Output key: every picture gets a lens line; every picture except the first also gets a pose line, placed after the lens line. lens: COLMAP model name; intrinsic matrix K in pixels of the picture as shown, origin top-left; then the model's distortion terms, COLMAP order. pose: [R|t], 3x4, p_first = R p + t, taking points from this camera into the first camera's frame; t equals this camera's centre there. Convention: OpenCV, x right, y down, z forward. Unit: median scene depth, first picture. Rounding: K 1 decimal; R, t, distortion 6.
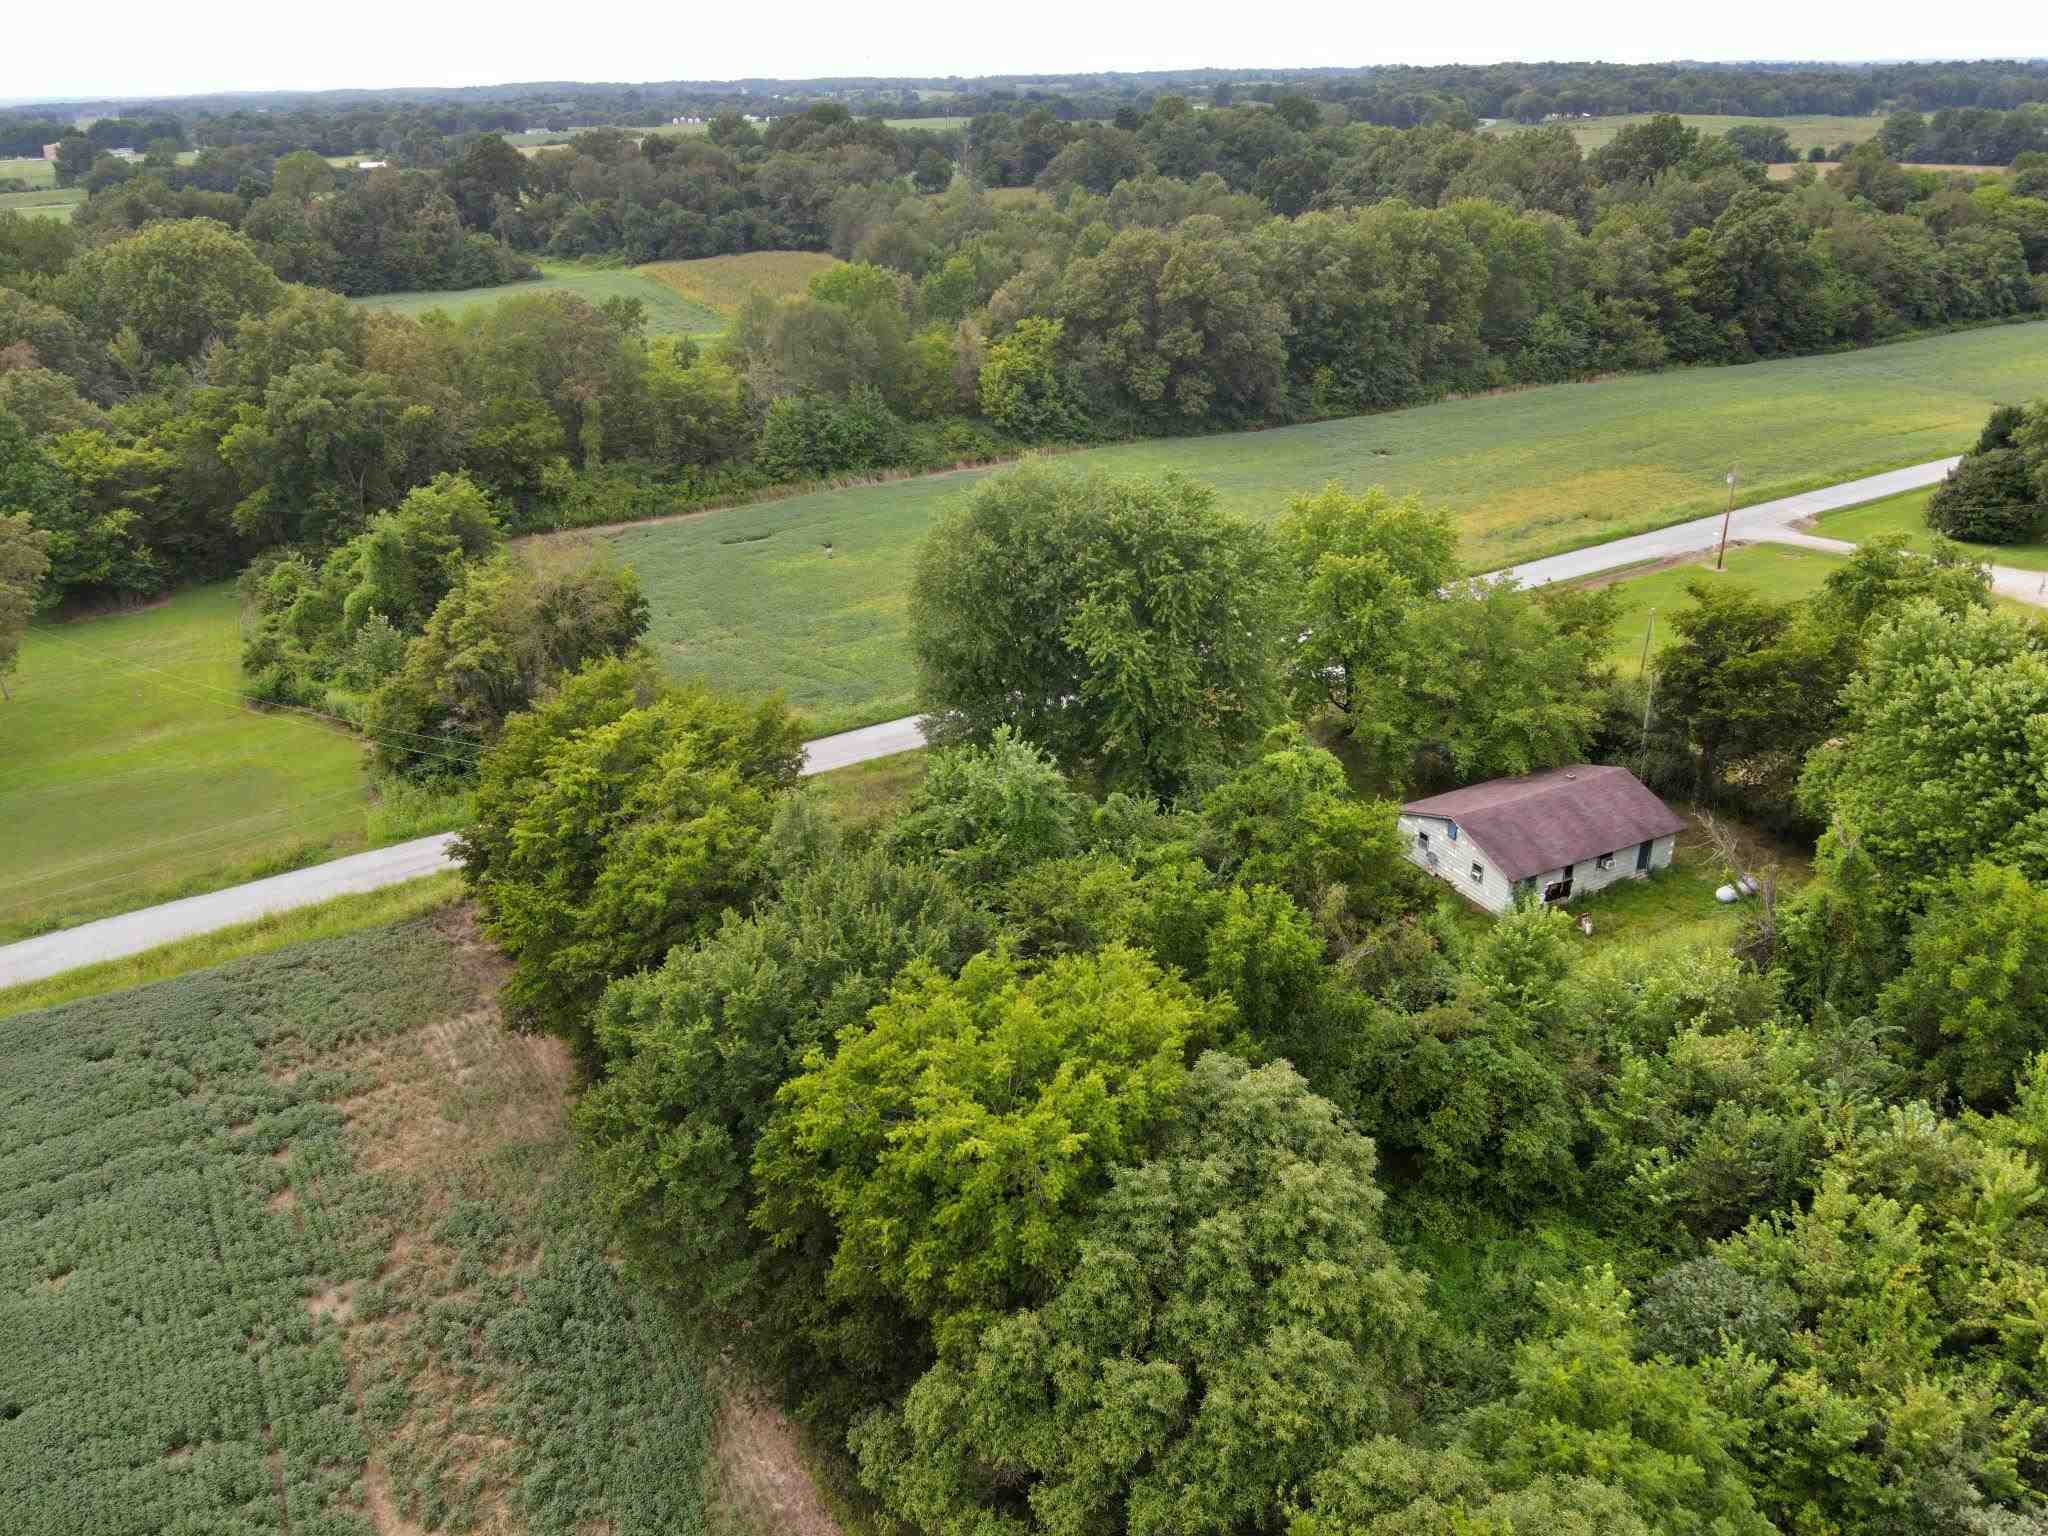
lens RADIAL K [[1561.7, 0, 1024.0], [0, 1561.7, 768.0], [0, 0, 1]] dist [-0.006594, 0.047412]
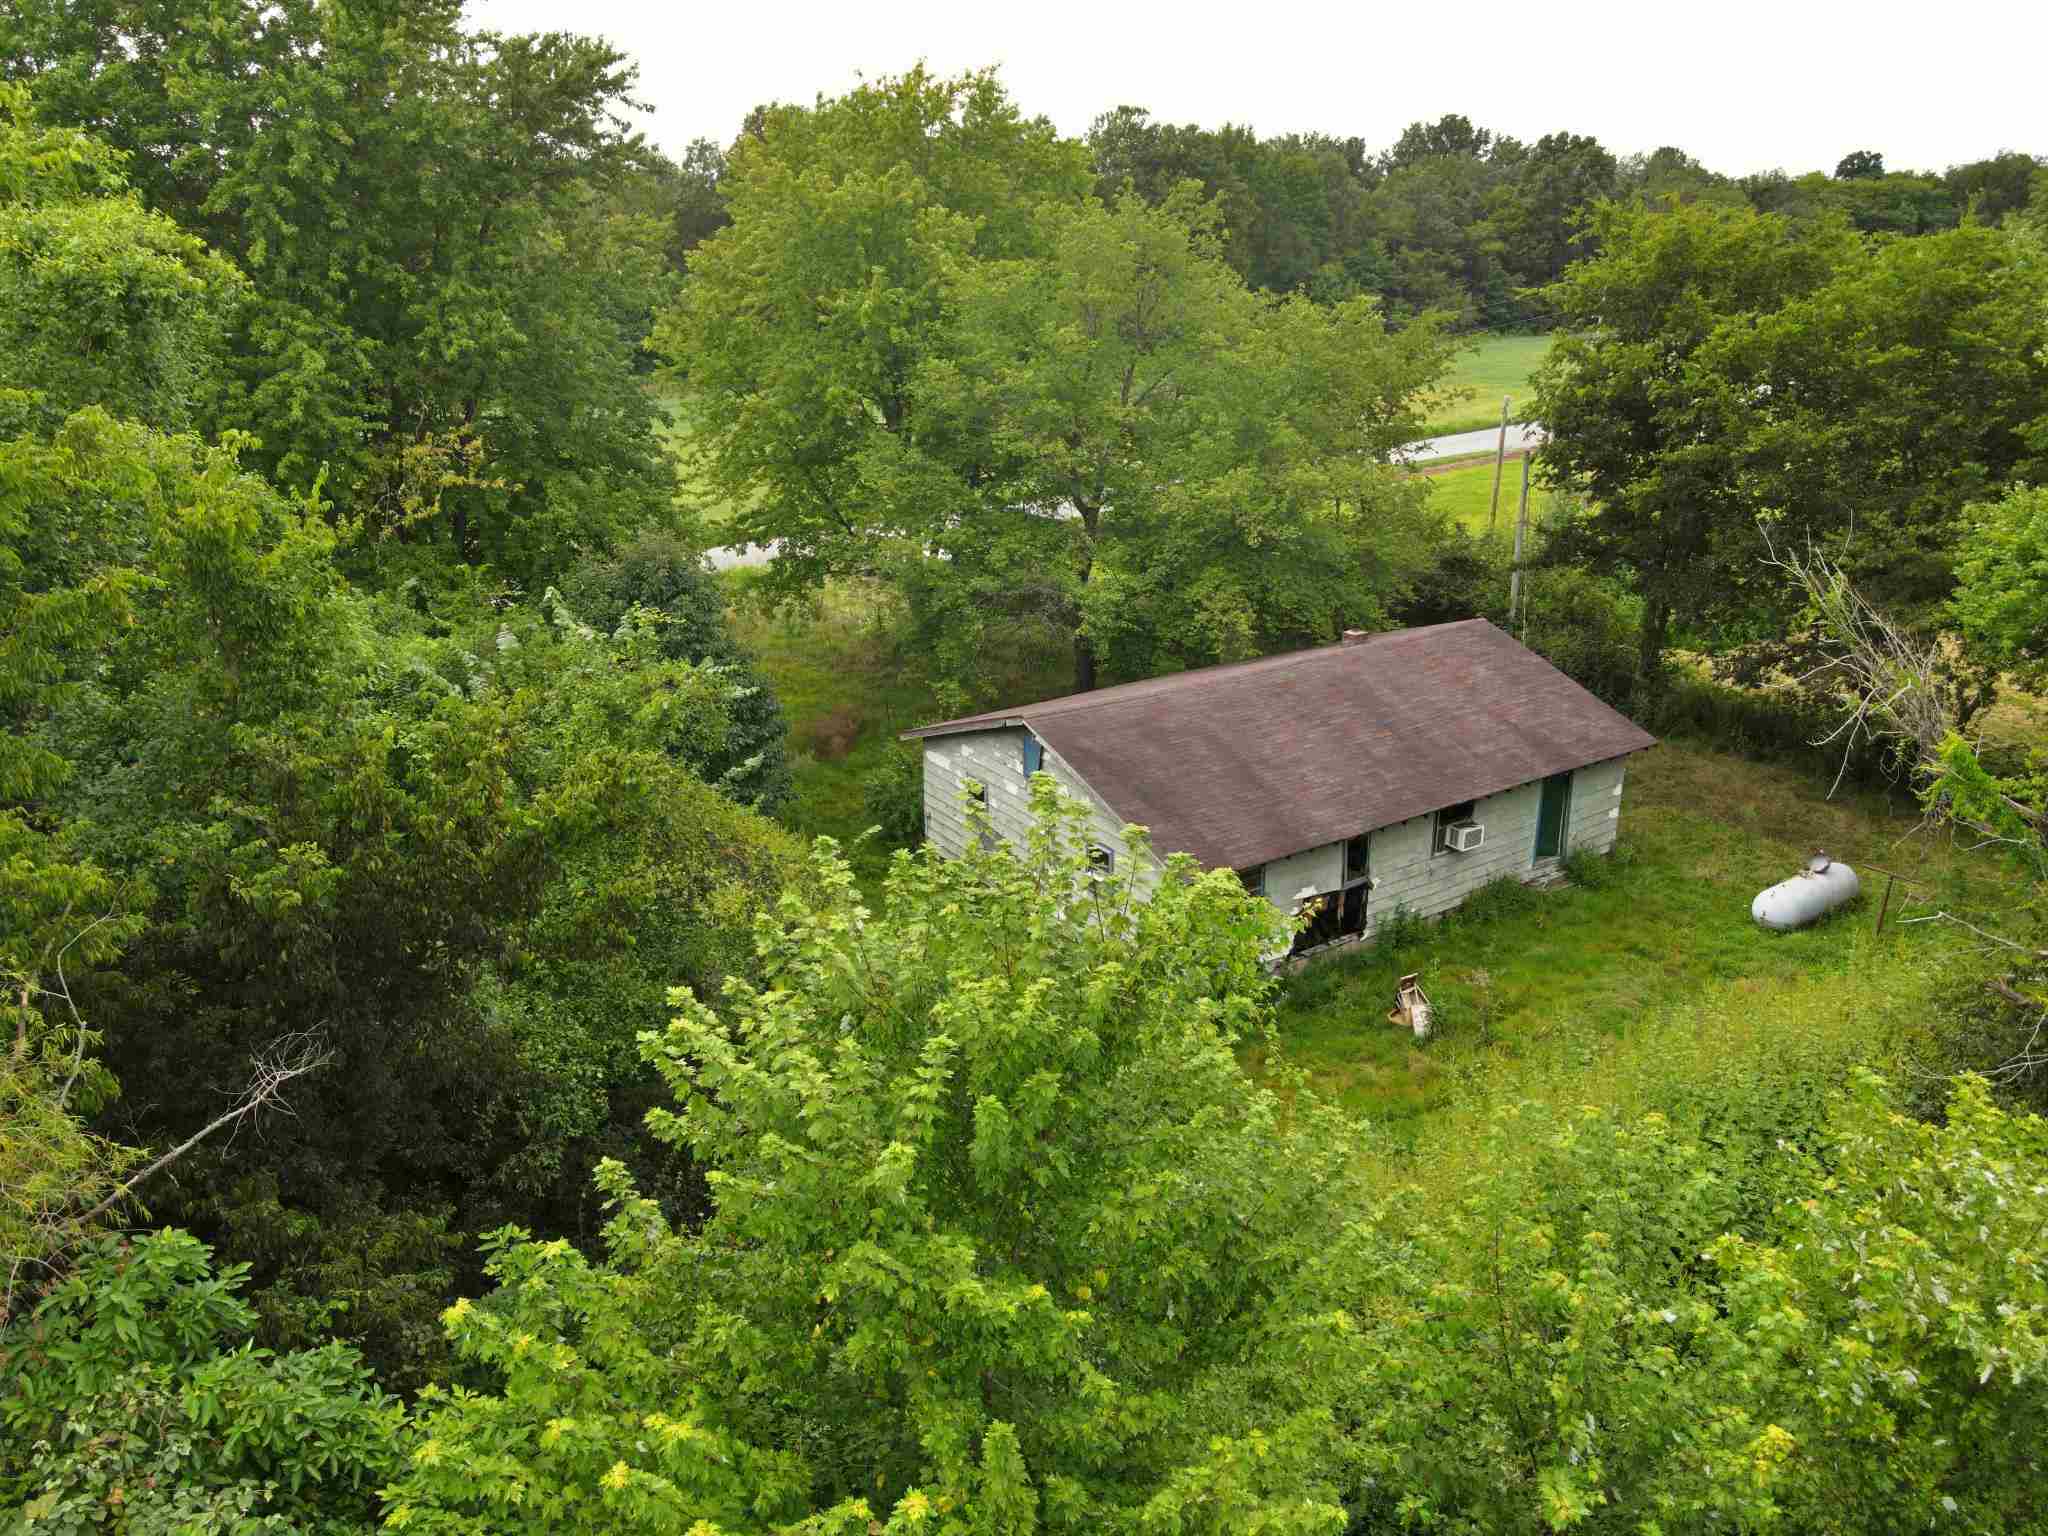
lens RADIAL K [[1561.7, 0, 1024.0], [0, 1561.7, 768.0], [0, 0, 1]] dist [-0.006594, 0.047412]
pose [[0.994211, -0.032415, 0.102436, 0.227423], [0.040459, 0.996175, -0.077452, 0.066748], [-0.099534, 0.081149, 0.991720, 0.625484]]
